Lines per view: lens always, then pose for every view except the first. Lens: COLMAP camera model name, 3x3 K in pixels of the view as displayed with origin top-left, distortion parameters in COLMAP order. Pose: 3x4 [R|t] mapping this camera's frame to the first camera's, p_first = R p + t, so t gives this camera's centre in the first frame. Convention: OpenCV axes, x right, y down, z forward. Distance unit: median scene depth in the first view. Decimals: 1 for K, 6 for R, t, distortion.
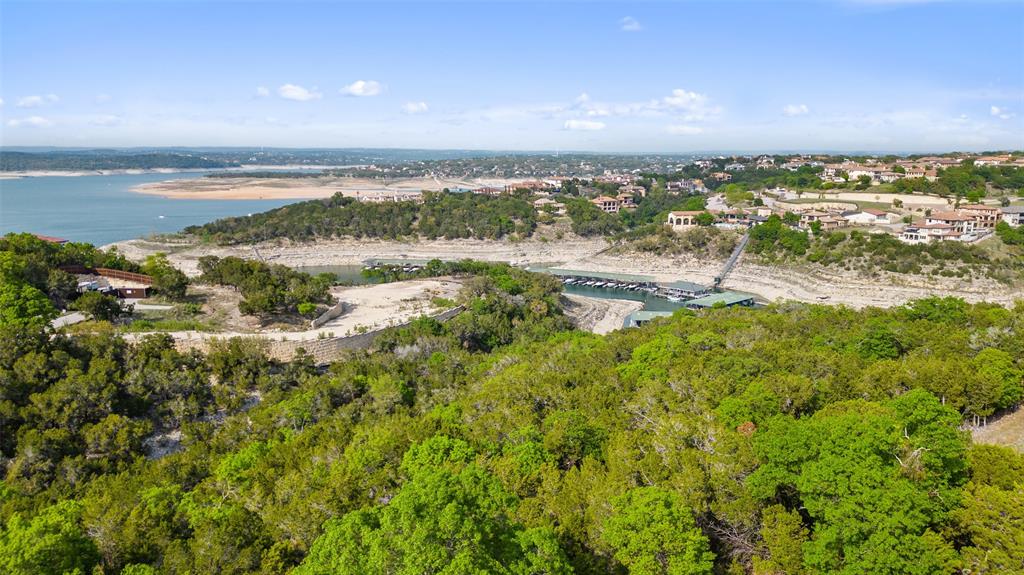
lens RADIAL K [[717.7, 0, 504.6], [0, 717.7, 291.0], [0, 0, 1]] dist [0.089763, -0.101097]
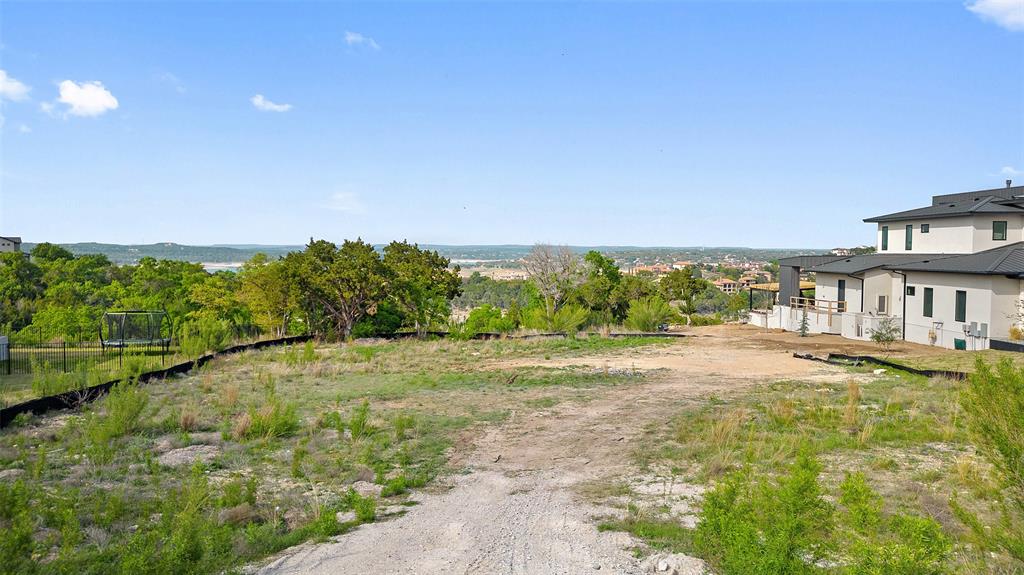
lens RADIAL K [[711.8, 0, 505.3], [0, 711.8, 289.7], [0, 0, 1]] dist [0.095894, -0.101866]
pose [[0.978135, 0.014552, -0.207462, 0.053286], [-0.042210, 0.990678, -0.129520, 0.038637], [0.203643, 0.135445, 0.969631, -0.079796]]
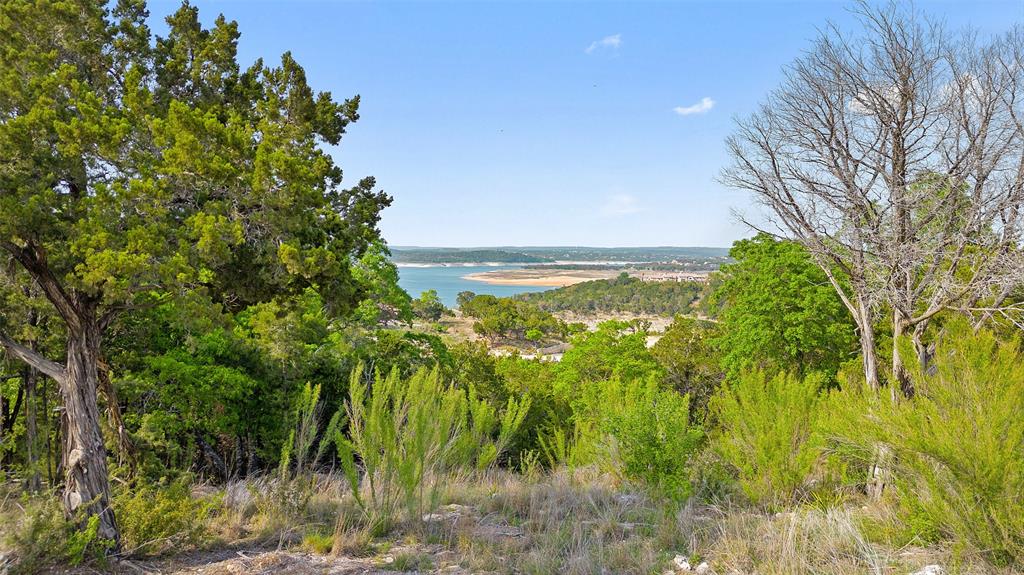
lens RADIAL K [[705.2, 0, 499.1], [0, 705.2, 287.6], [0, 0, 1]] dist [0.080983, -0.093182]
pose [[0.909410, 0.028716, -0.414909, 0.033446], [-0.086496, 0.988859, -0.121144, 0.026933], [0.406808, 0.146058, 0.901762, 0.012970]]
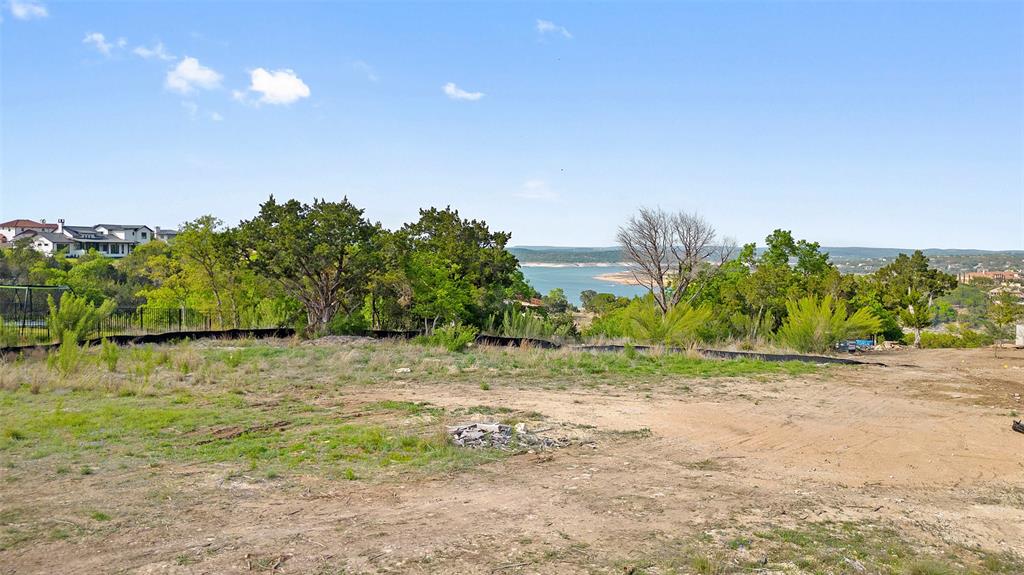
lens RADIAL K [[711.8, 0, 505.3], [0, 711.8, 289.7], [0, 0, 1]] dist [0.095894, -0.101866]
pose [[0.820612, 0.041733, -0.569960, 0.067764], [-0.119407, 0.987838, -0.099589, 0.034029], [0.558872, 0.149781, 0.815615, -0.037623]]
